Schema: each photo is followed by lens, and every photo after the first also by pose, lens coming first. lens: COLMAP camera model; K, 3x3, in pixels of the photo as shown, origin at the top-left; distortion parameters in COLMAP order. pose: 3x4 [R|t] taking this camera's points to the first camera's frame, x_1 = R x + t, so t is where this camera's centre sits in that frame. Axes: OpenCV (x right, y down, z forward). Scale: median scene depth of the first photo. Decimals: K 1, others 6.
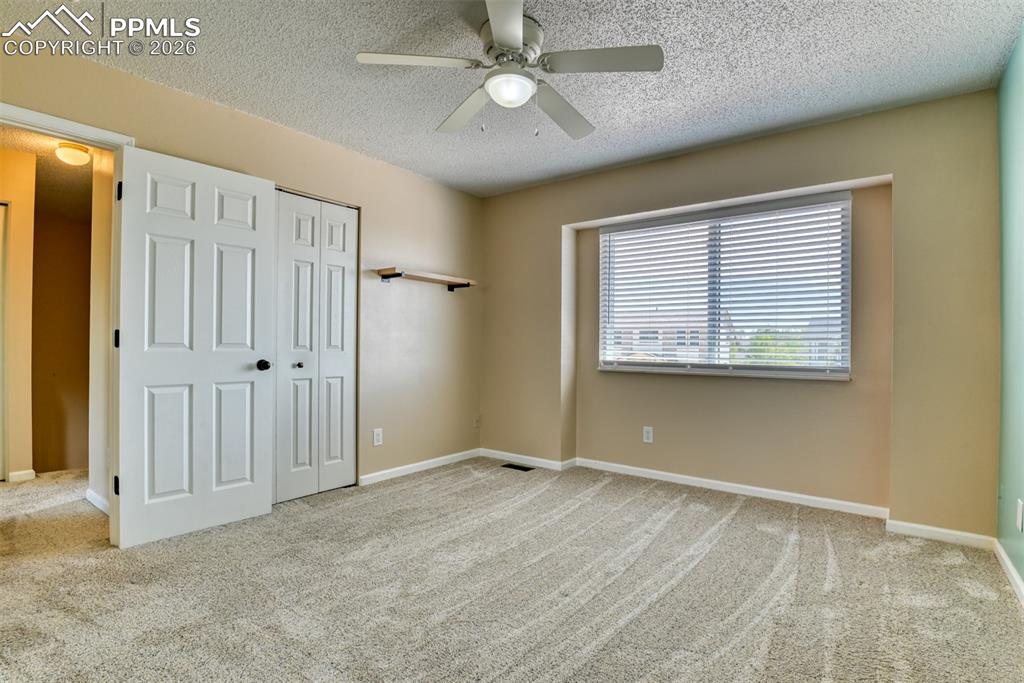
lens RADIAL K [[499.0, 0, 517.8], [0, 499.0, 341.8], [0, 0, 1]] dist [-0.022613, -0.003783]
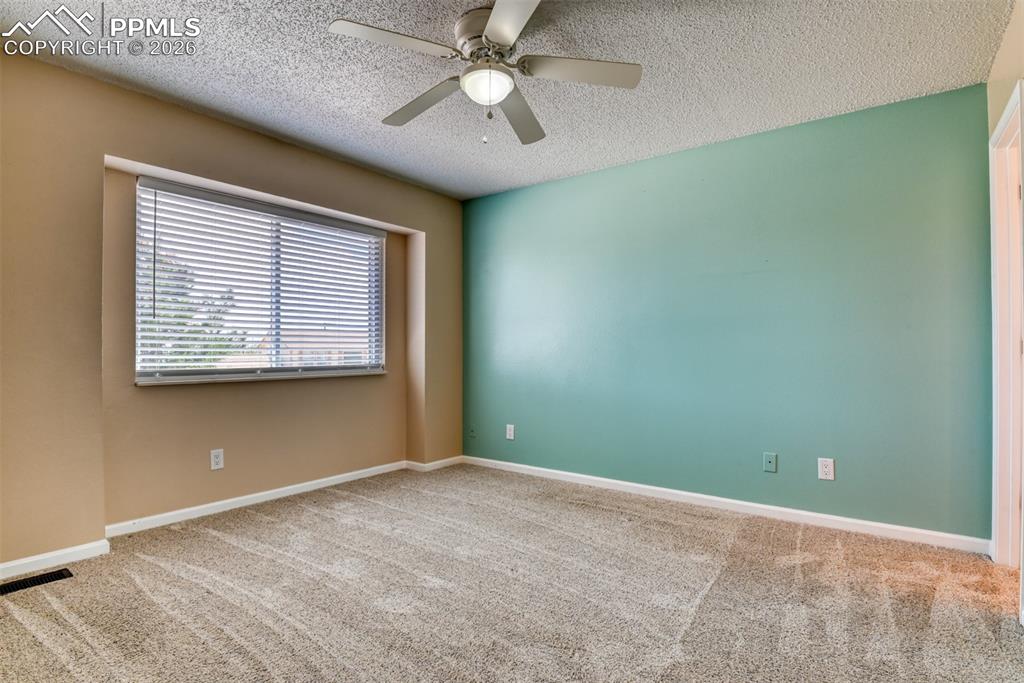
lens RADIAL K [[499.0, 0, 517.9], [0, 499.0, 345.2], [0, 0, 1]] dist [-0.022613, -0.003783]
pose [[-0.003430, -0.003153, 0.999989, -0.579911], [-0.008289, 0.999961, 0.003124, -0.005055], [-0.999960, -0.008278, -0.003456, 0.554609]]
